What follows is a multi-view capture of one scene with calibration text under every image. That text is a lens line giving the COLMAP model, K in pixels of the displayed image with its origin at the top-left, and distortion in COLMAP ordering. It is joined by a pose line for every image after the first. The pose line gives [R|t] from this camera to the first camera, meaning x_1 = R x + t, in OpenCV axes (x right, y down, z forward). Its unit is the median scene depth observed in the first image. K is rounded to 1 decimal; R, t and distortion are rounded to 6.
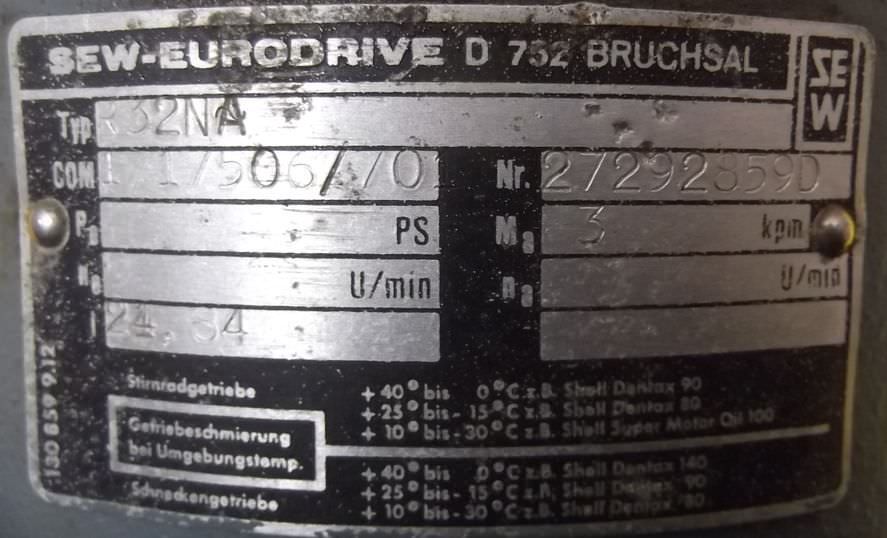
lens RADIAL K [[839.2, 0, 443.5], [0, 839.2, 269.0], [0, 0, 1]] dist [-0.003961, 0.001376]
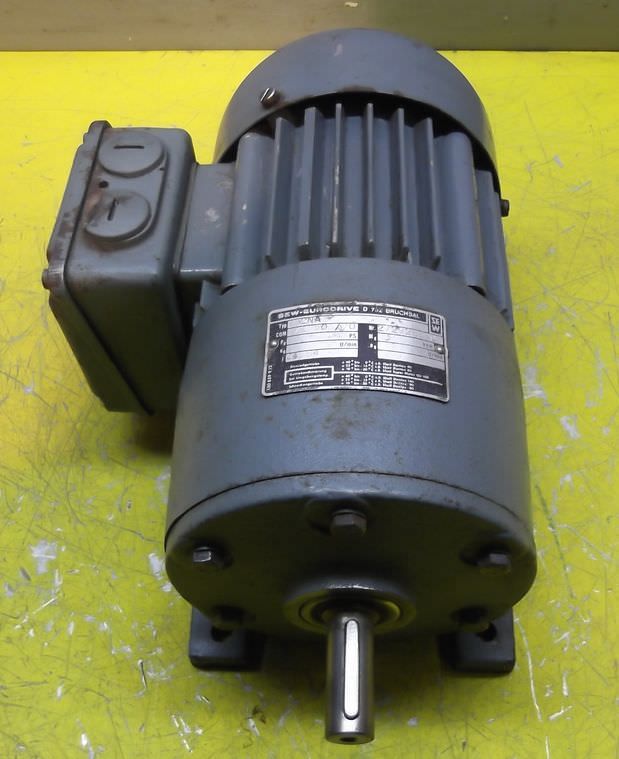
lens RADIAL K [[839.0, 0, 309.5], [0, 839.0, 379.5], [0, 0, 1]] dist [-0.000808, 0.001190]
pose [[0.999119, 0.037466, -0.018903, -0.188869], [-0.041002, 0.775582, -0.629914, 3.324489], [-0.008940, 0.630134, 0.776435, -2.750890]]
